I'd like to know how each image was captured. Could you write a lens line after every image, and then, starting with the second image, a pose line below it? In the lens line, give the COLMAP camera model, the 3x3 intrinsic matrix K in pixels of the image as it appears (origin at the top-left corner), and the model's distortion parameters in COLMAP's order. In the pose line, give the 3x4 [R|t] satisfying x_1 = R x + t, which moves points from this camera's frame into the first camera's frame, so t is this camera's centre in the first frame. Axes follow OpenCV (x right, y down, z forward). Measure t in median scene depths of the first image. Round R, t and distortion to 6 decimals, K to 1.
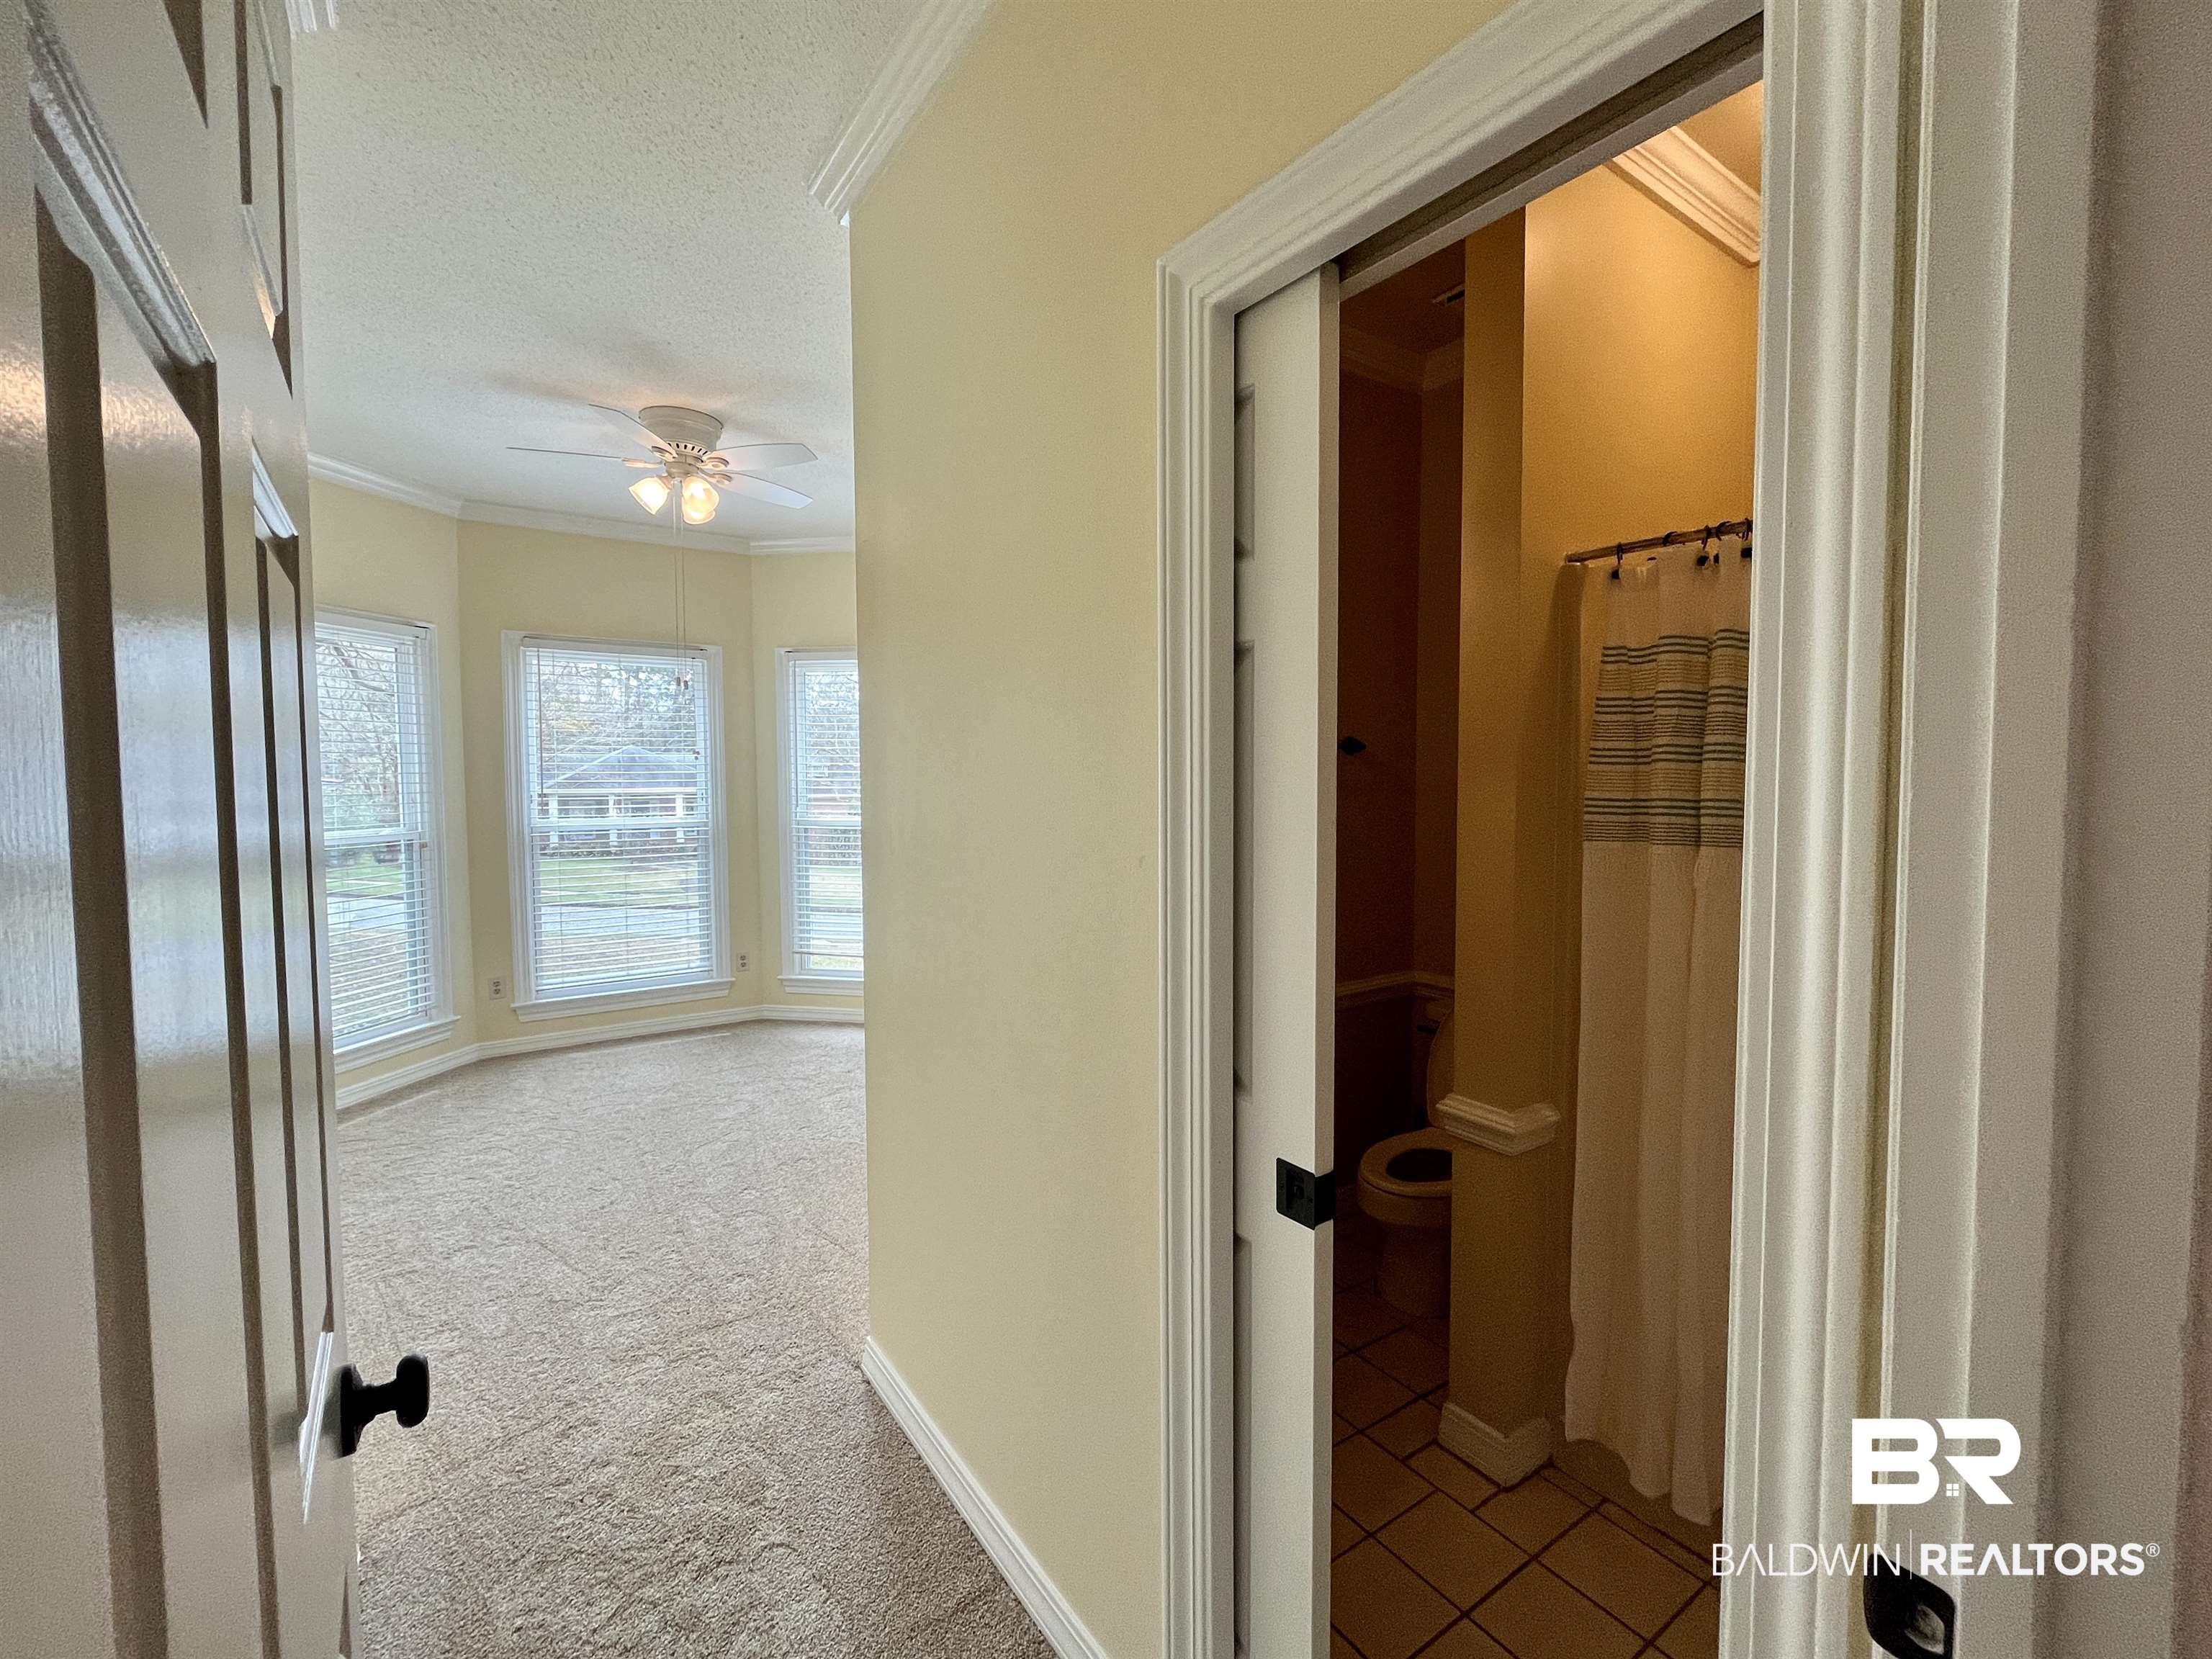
lens RADIAL K [[940.1, 0, 1108.1], [0, 940.1, 827.5], [0, 0, 1]] dist [0.000045, -0.000244]
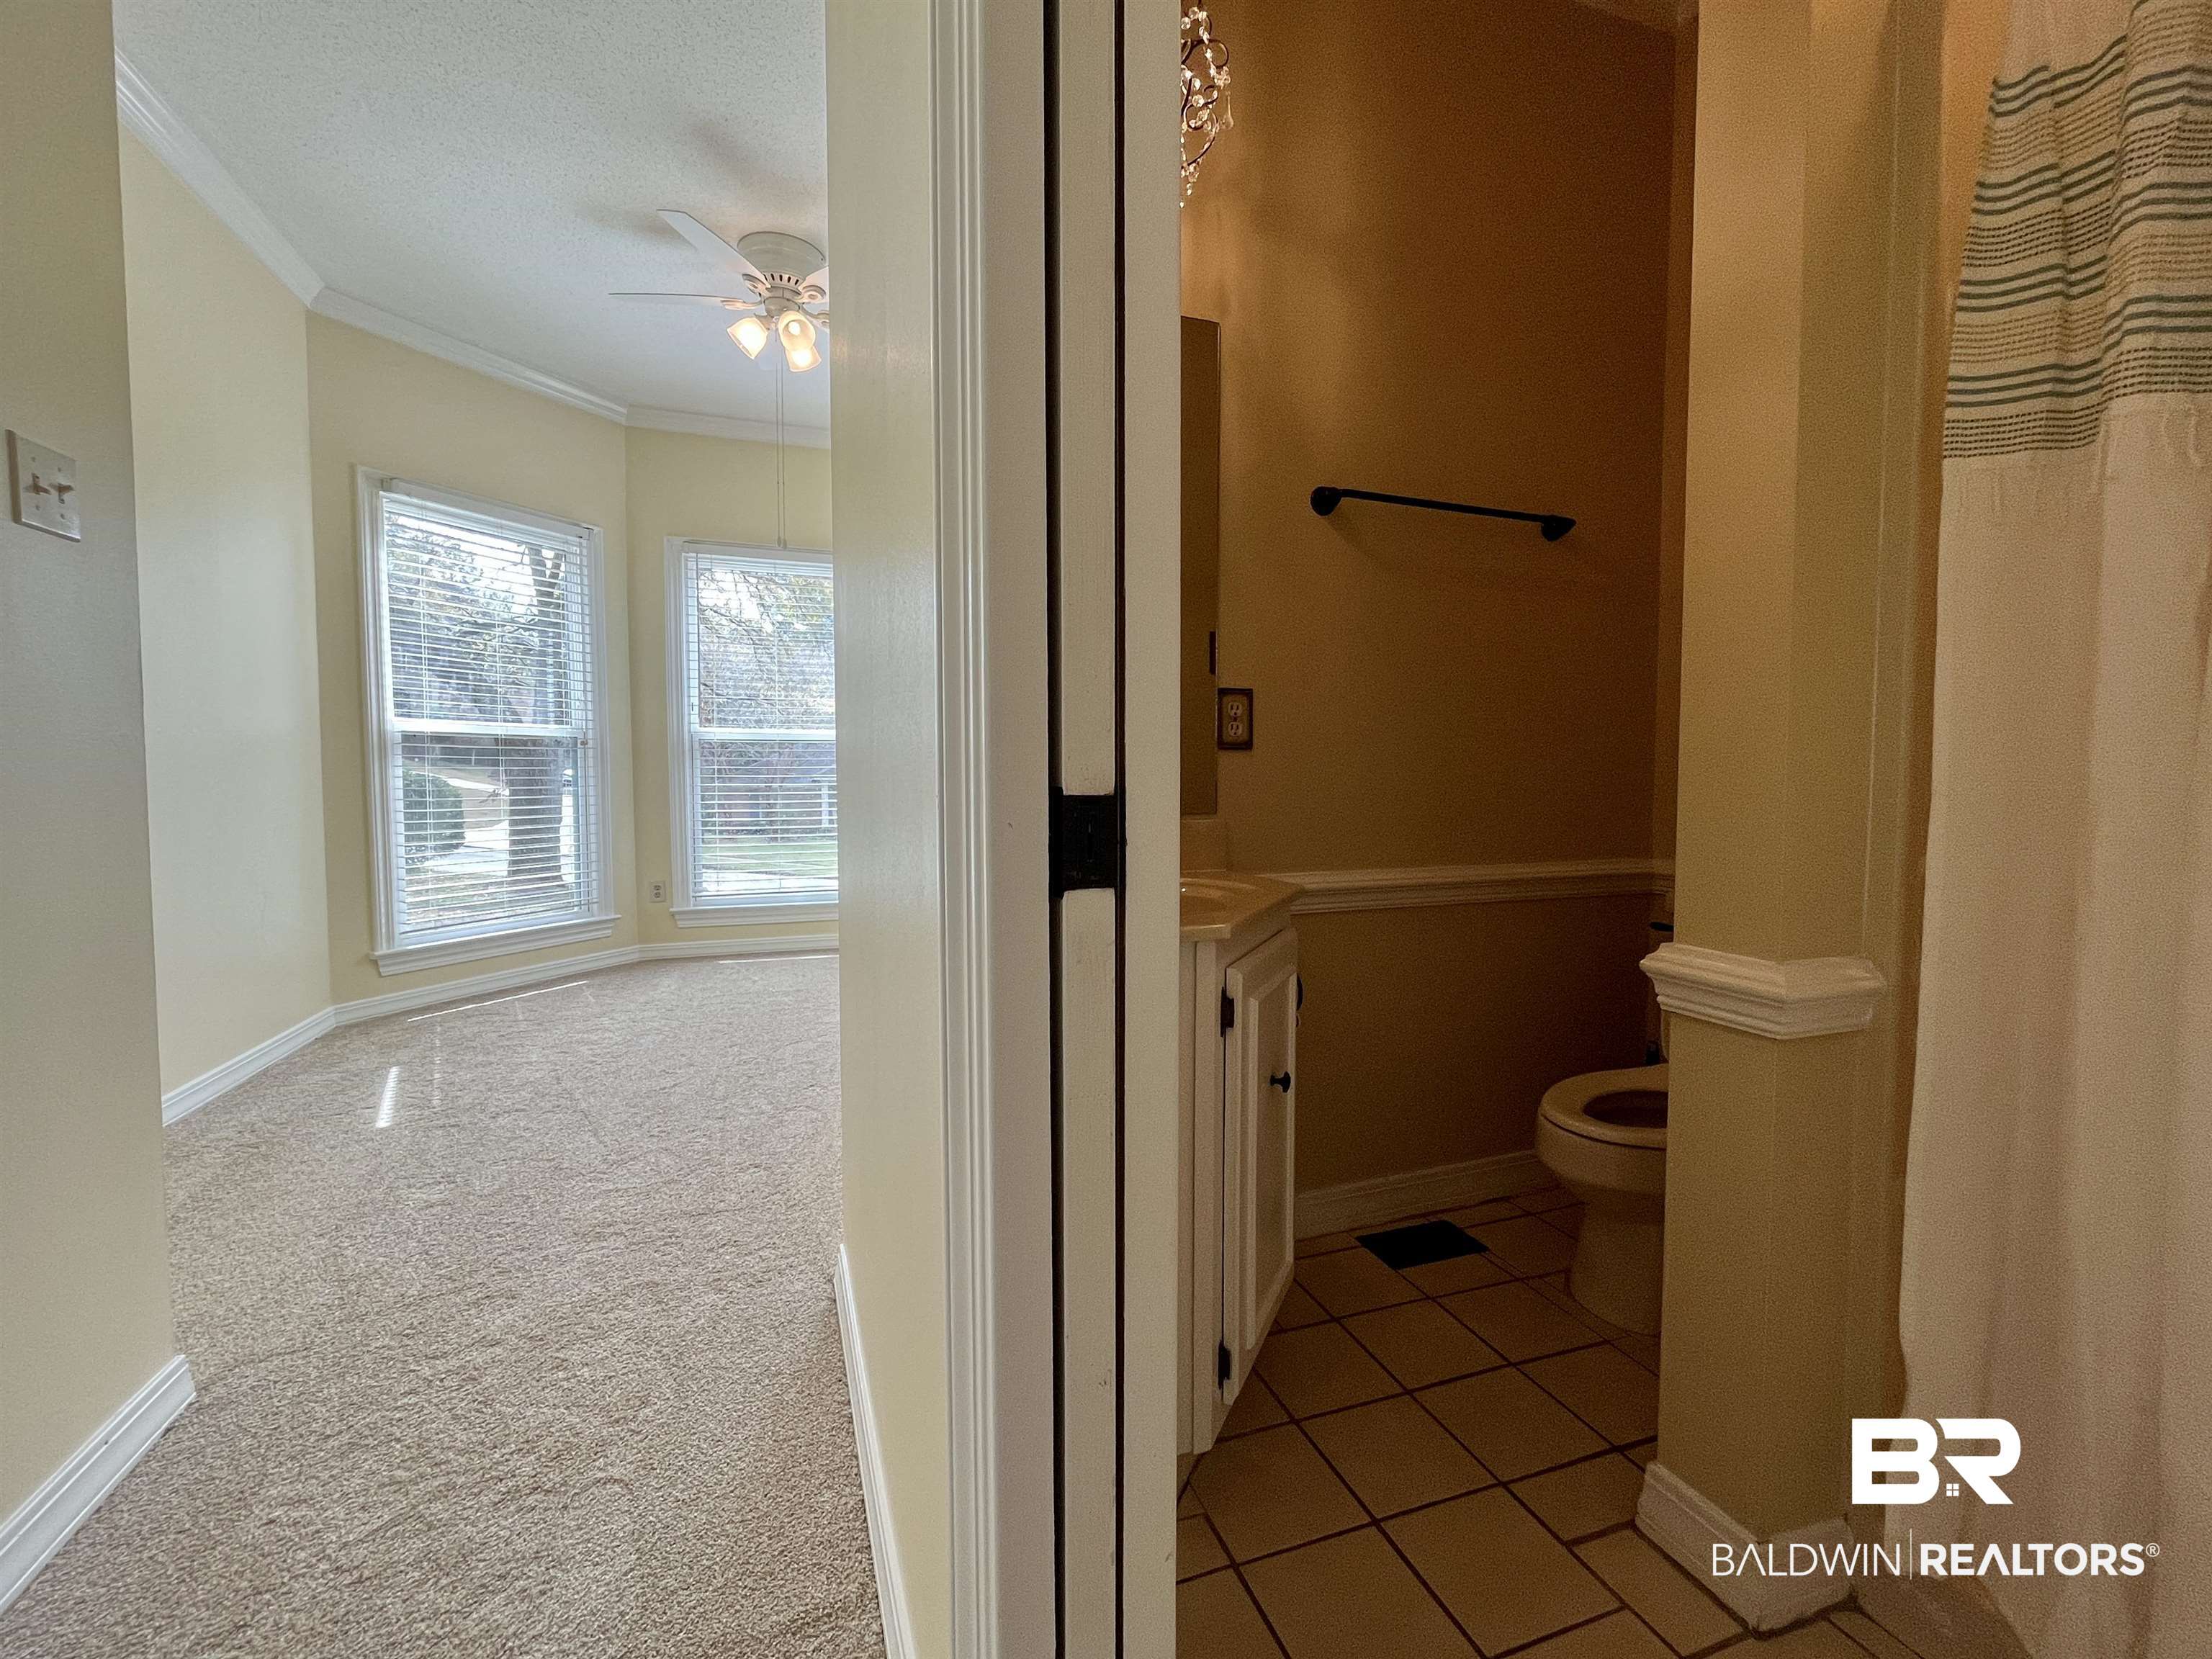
lens RADIAL K [[940.1, 0, 1106.2], [0, 940.1, 825.7], [0, 0, 1]] dist [0.000045, -0.000244]
pose [[0.967465, 0.016214, -0.252486, 0.163047], [-0.016466, 0.999864, 0.001114, 0.205364], [0.252470, 0.003079, 0.967600, 0.322762]]
